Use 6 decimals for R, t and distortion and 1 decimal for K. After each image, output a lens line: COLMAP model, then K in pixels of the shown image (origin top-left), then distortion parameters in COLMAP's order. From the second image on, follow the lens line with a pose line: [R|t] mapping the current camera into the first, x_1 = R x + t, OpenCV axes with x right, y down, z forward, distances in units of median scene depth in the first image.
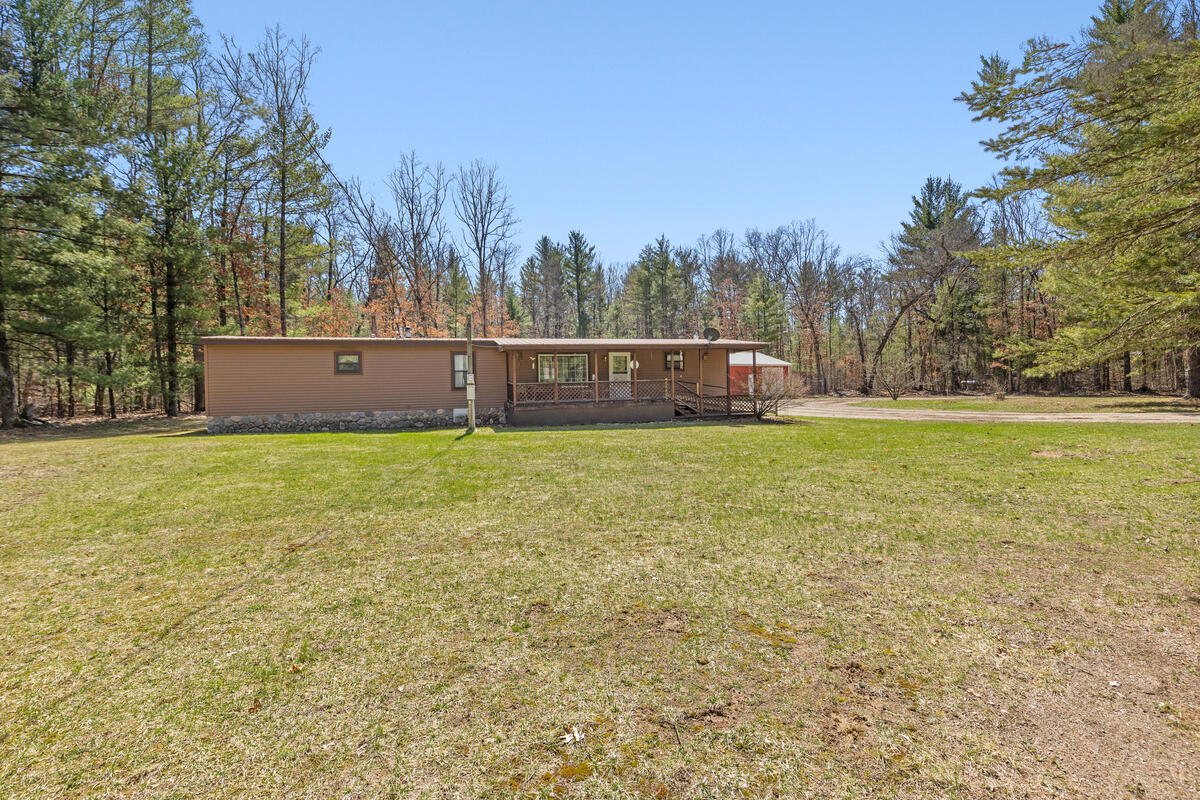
lens RADIAL K [[545.2, 0, 602.7], [0, 545.2, 399.8], [0, 0, 1]] dist [-0.005091, 0.000643]
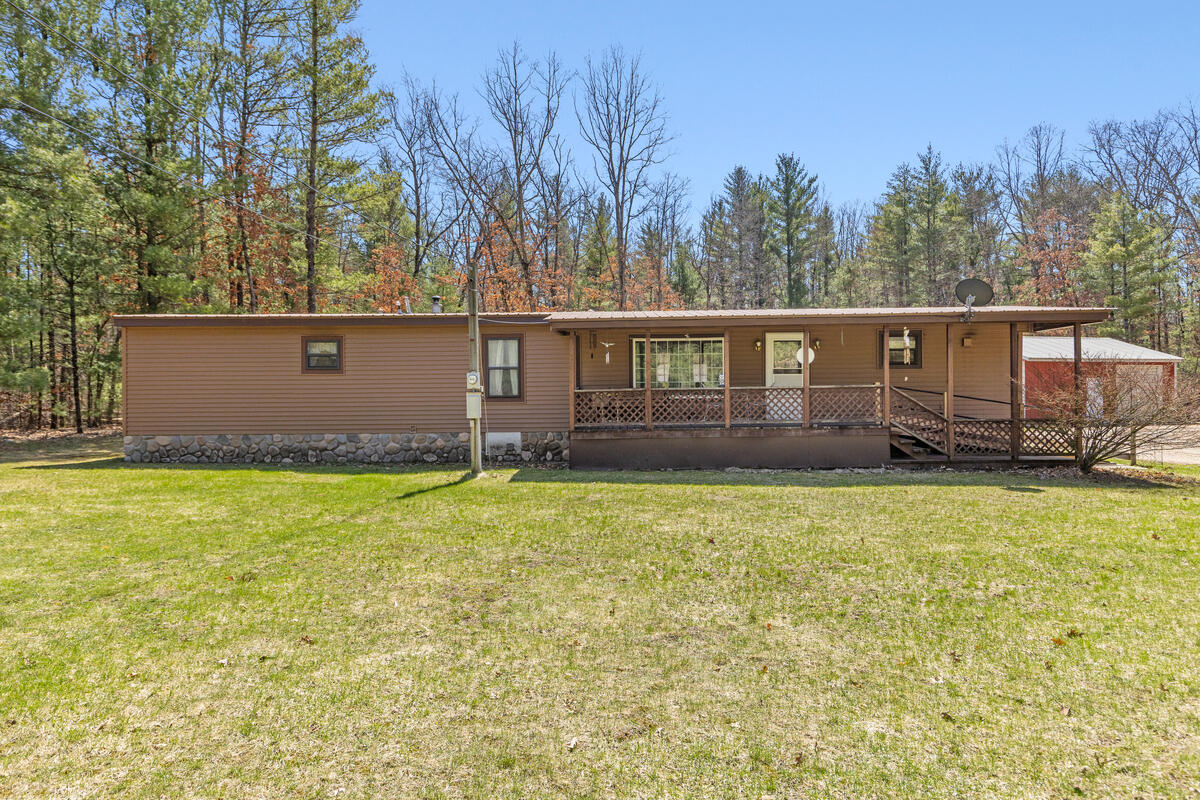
lens RADIAL K [[786.4, 0, 596.3], [0, 786.4, 400.5], [0, 0, 1]] dist [0.010843, 0.009742]
pose [[0.953170, 0.013306, -0.302143, 0.041837], [-0.018503, 0.999726, -0.014345, -0.003536], [0.301870, 0.019264, 0.953155, 0.104881]]
